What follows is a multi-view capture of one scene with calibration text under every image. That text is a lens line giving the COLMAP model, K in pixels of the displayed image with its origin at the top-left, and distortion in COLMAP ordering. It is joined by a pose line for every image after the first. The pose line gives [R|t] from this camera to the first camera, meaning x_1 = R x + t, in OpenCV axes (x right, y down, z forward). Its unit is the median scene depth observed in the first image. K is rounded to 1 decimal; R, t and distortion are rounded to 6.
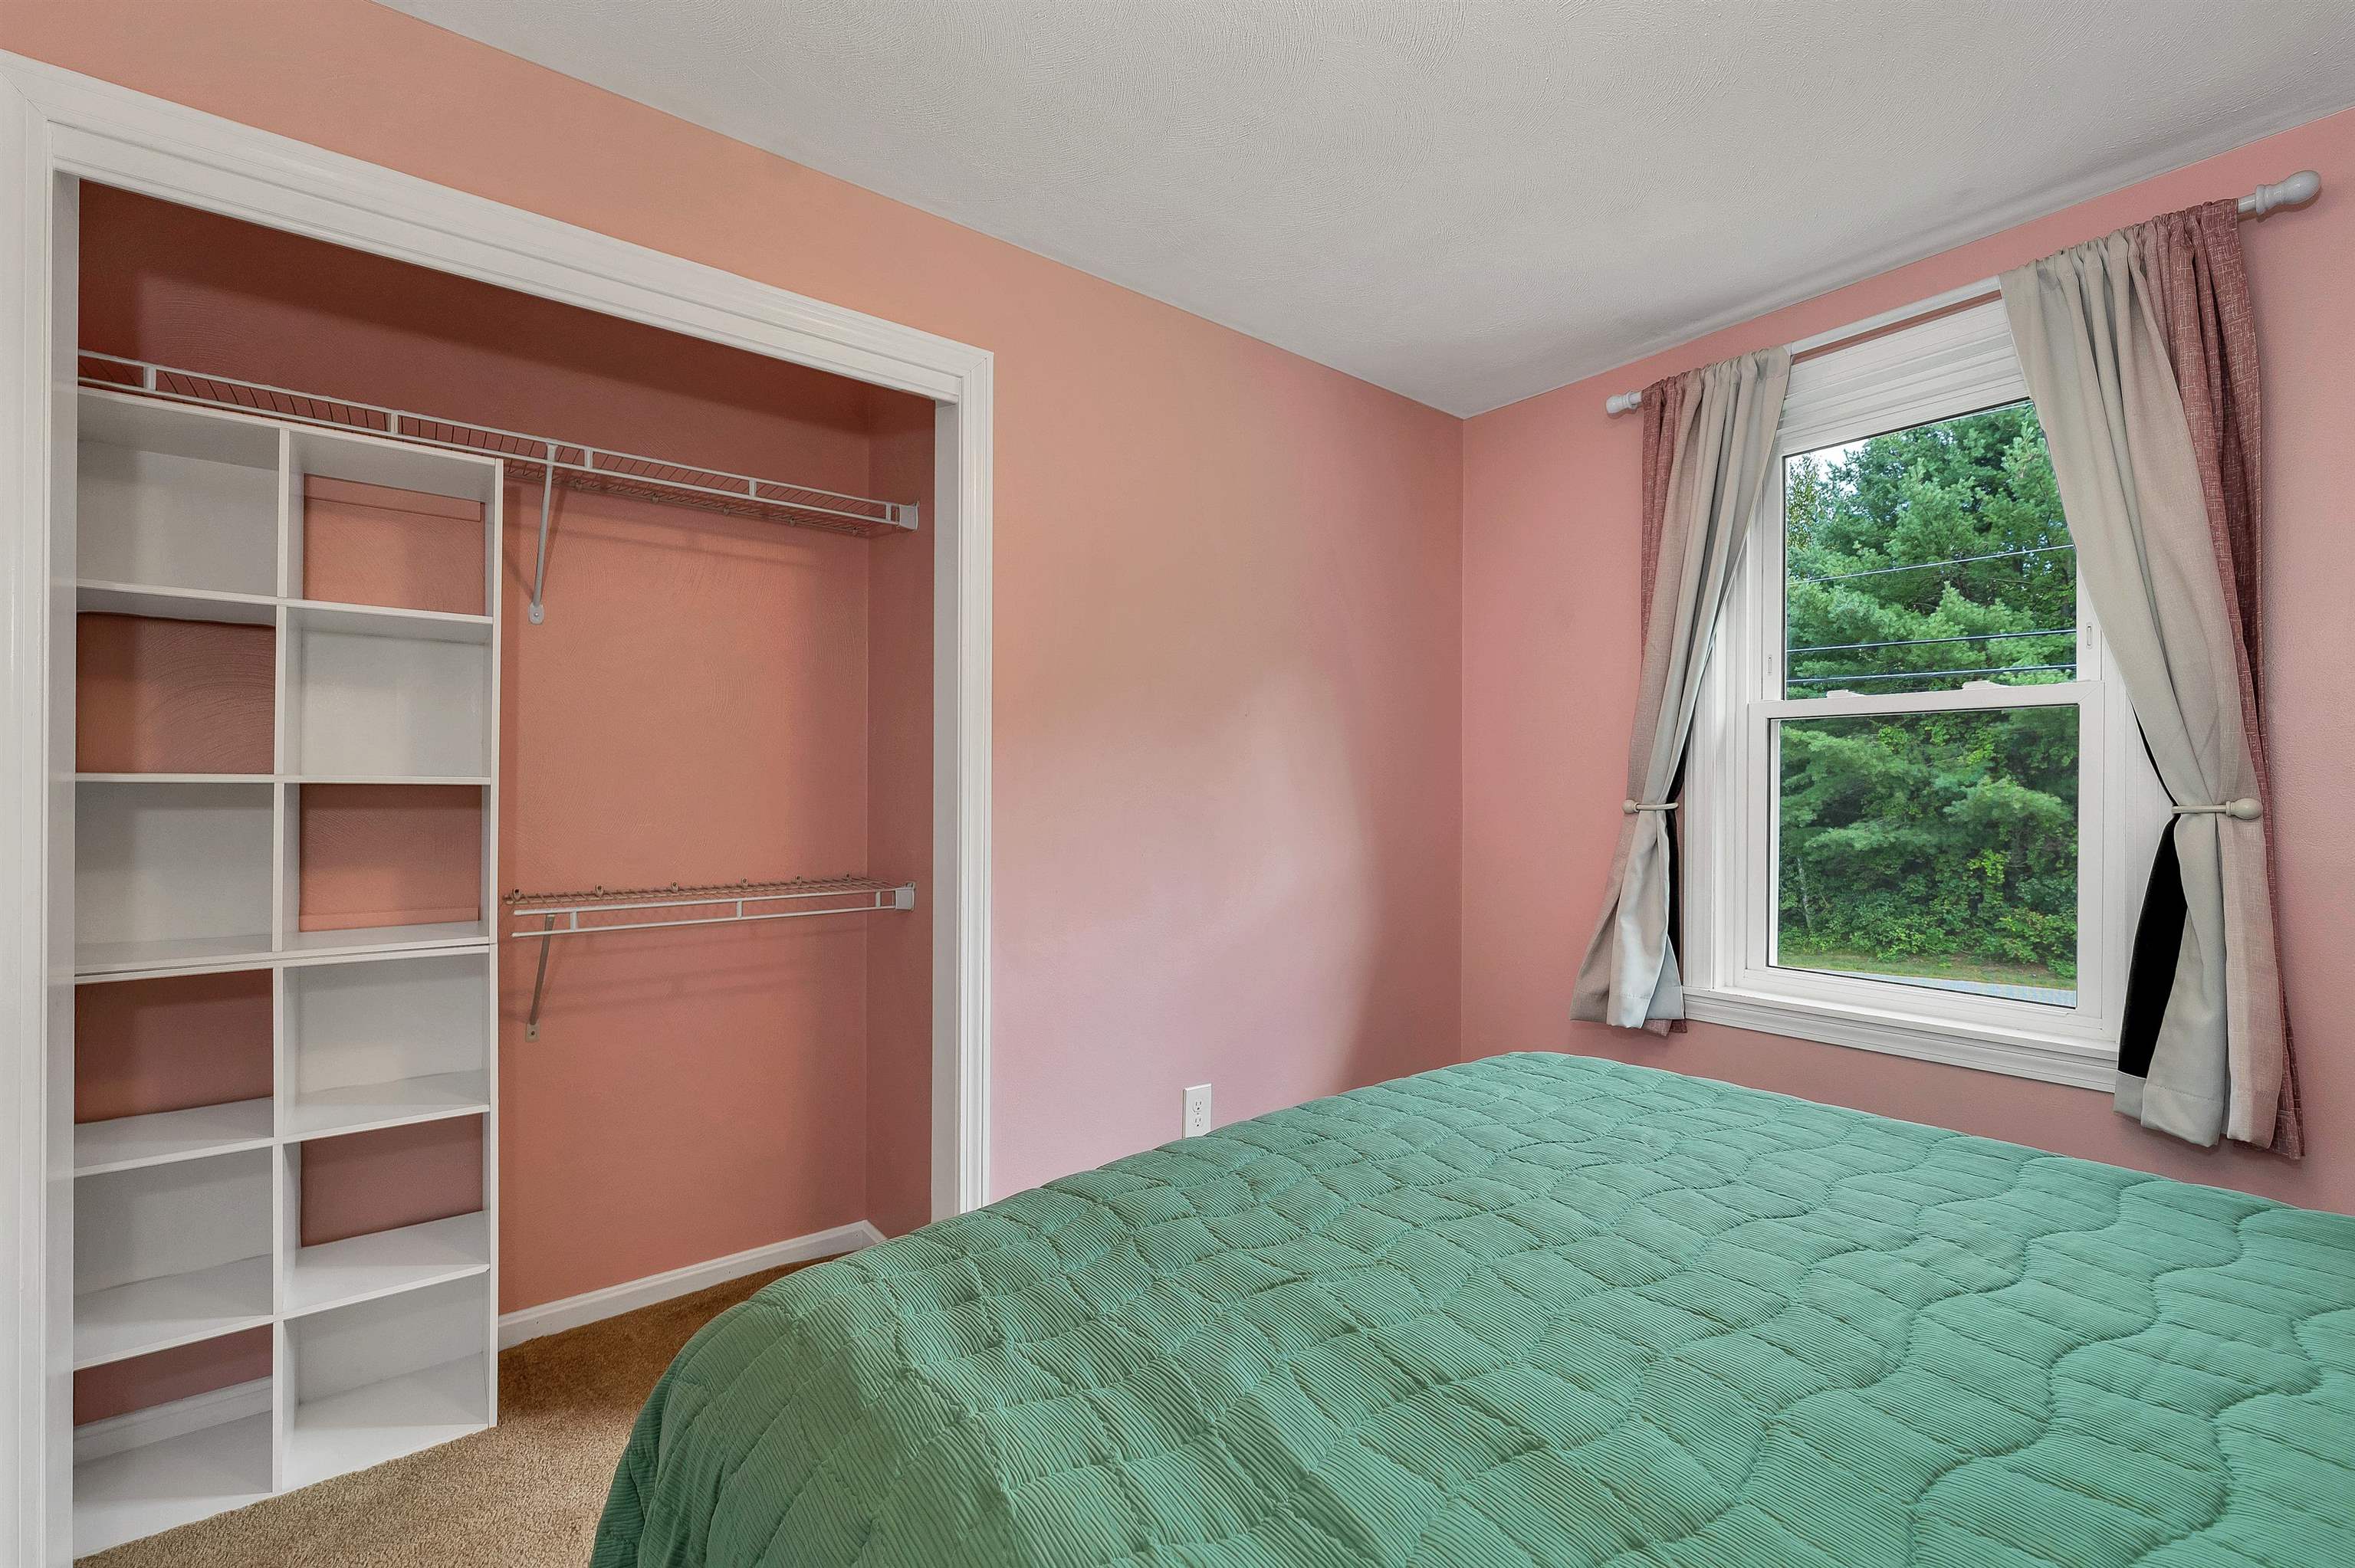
lens RADIAL K [[1002.3, 0, 1188.8], [0, 1002.3, 810.1], [0, 0, 1]] dist [0.000848, 0.000229]
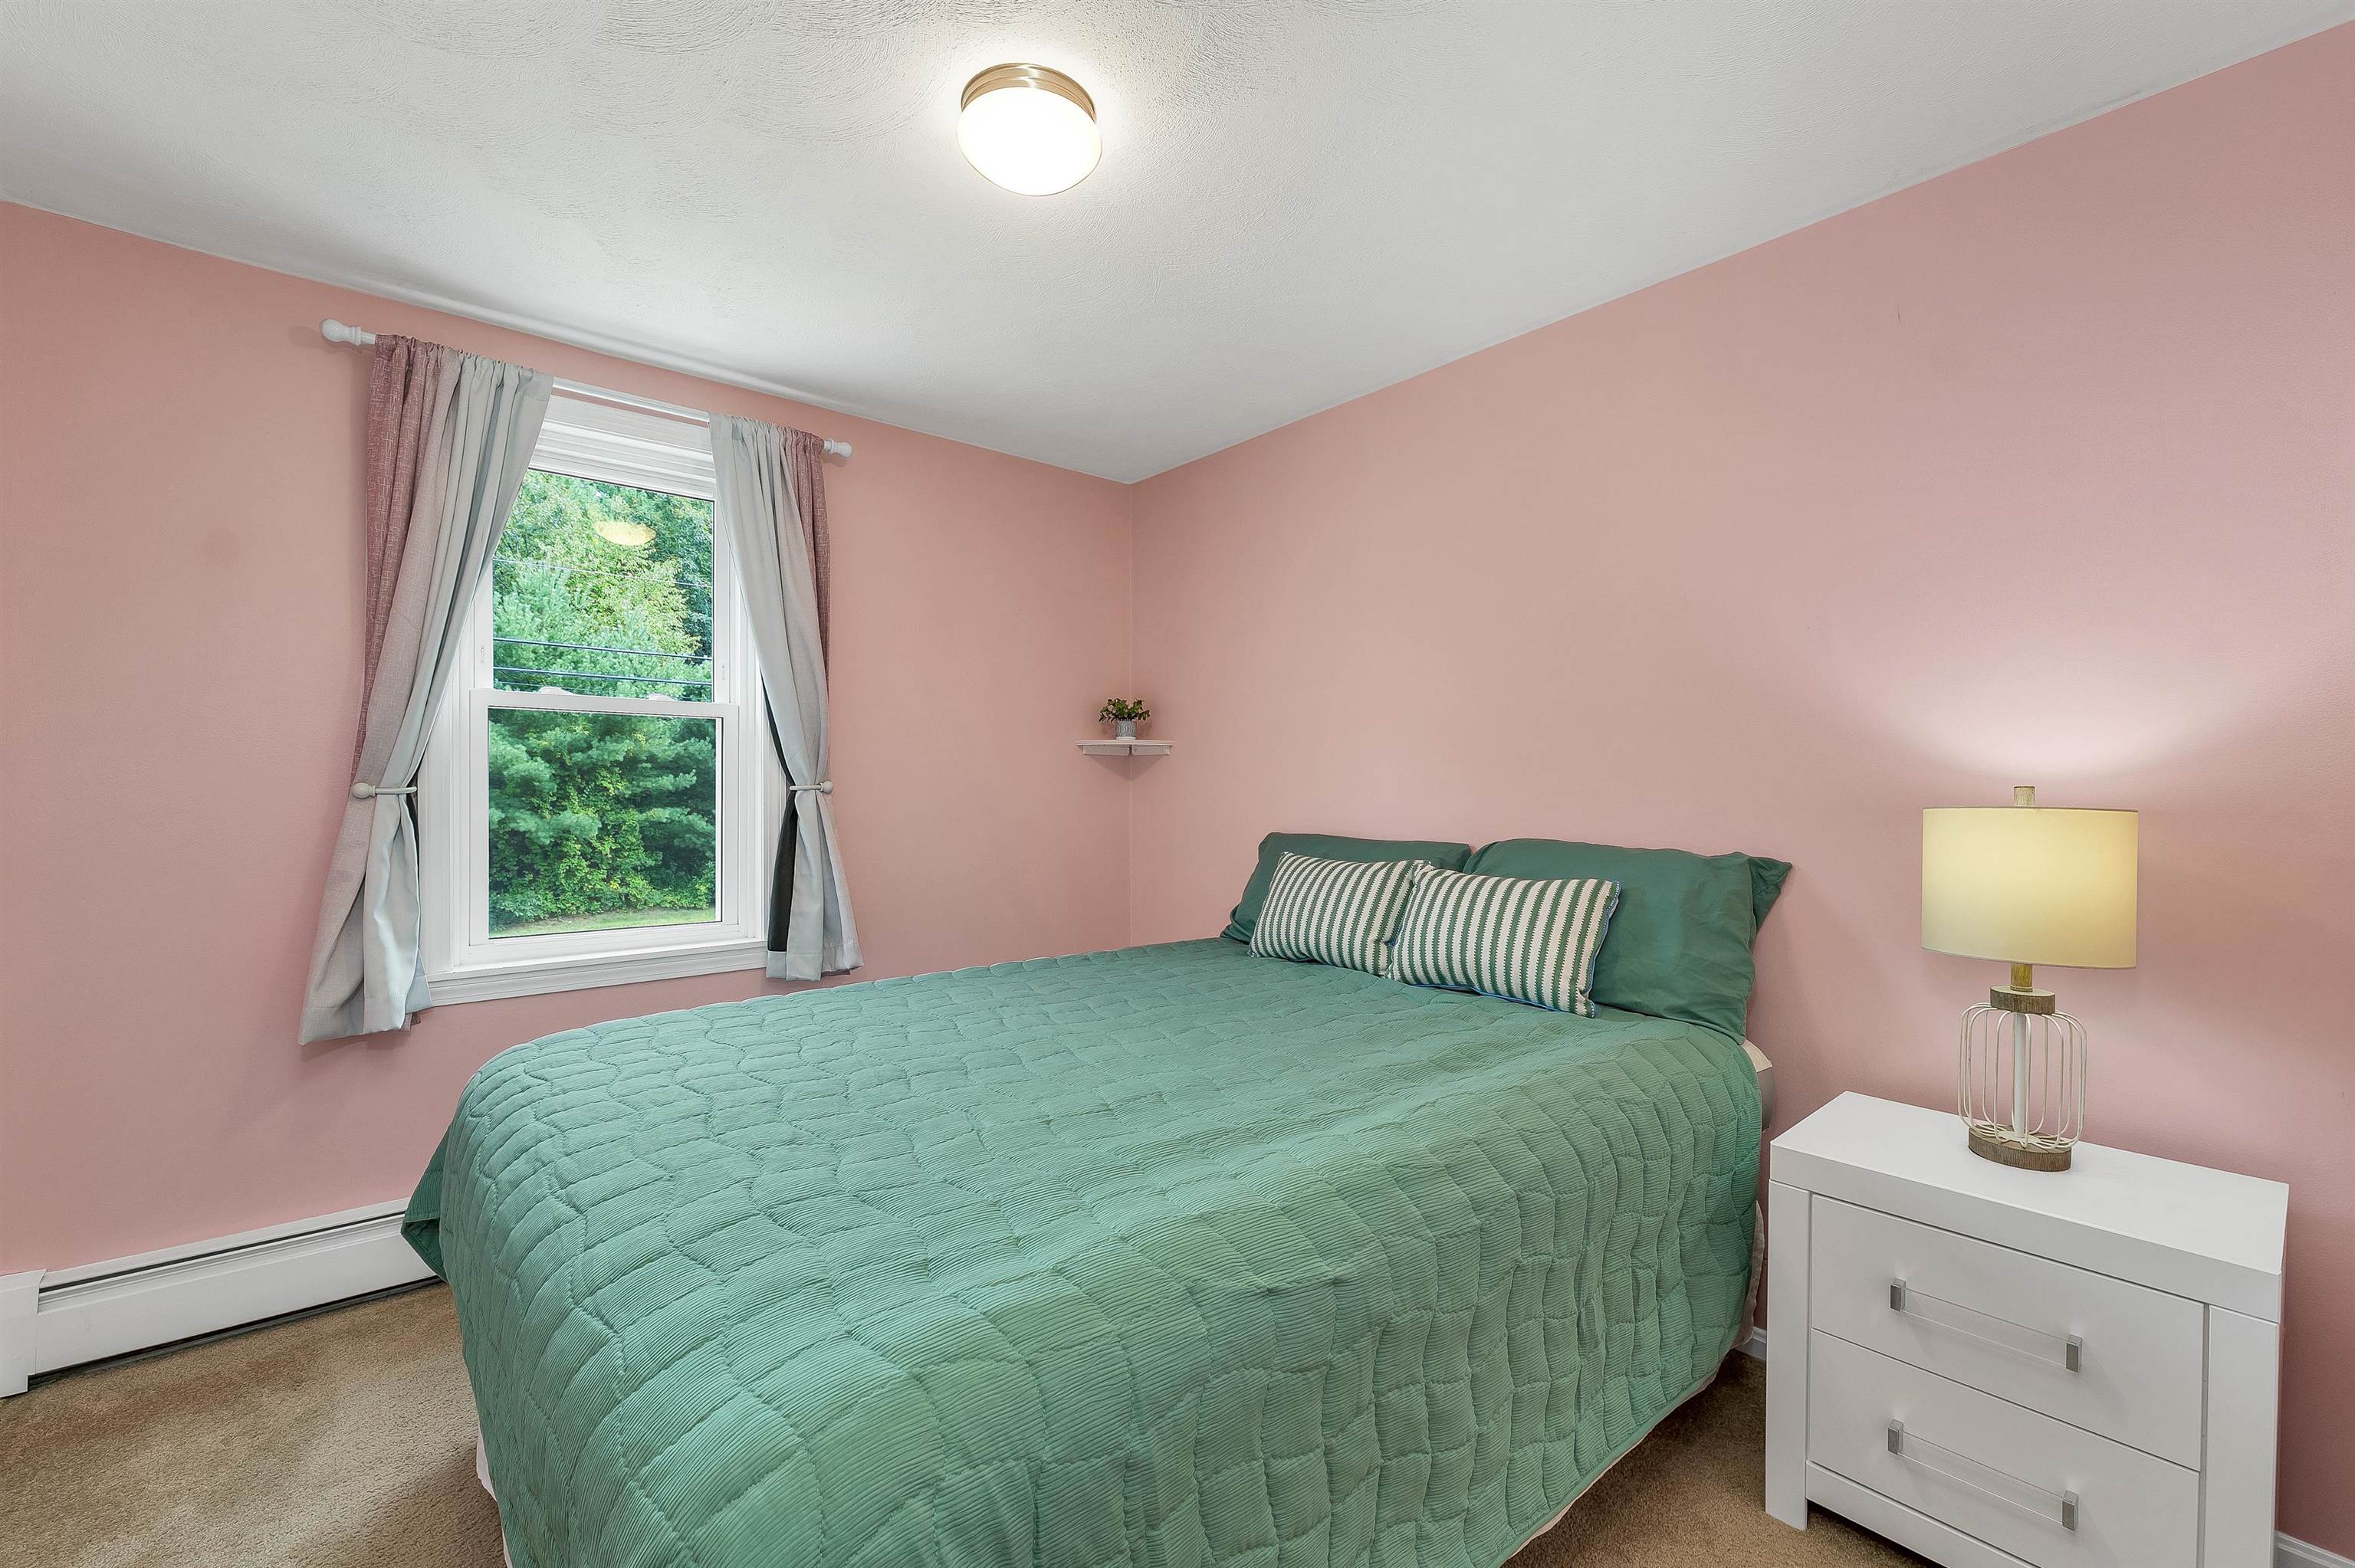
lens RADIAL K [[1002.3, 0, 1188.8], [0, 1002.3, 810.1], [0, 0, 1]] dist [0.000848, 0.000229]
pose [[-0.065660, -0.031866, 0.997333, -0.719502], [0.014401, 0.999356, 0.032878, -0.007048], [-0.997738, 0.016522, -0.065159, 0.452413]]
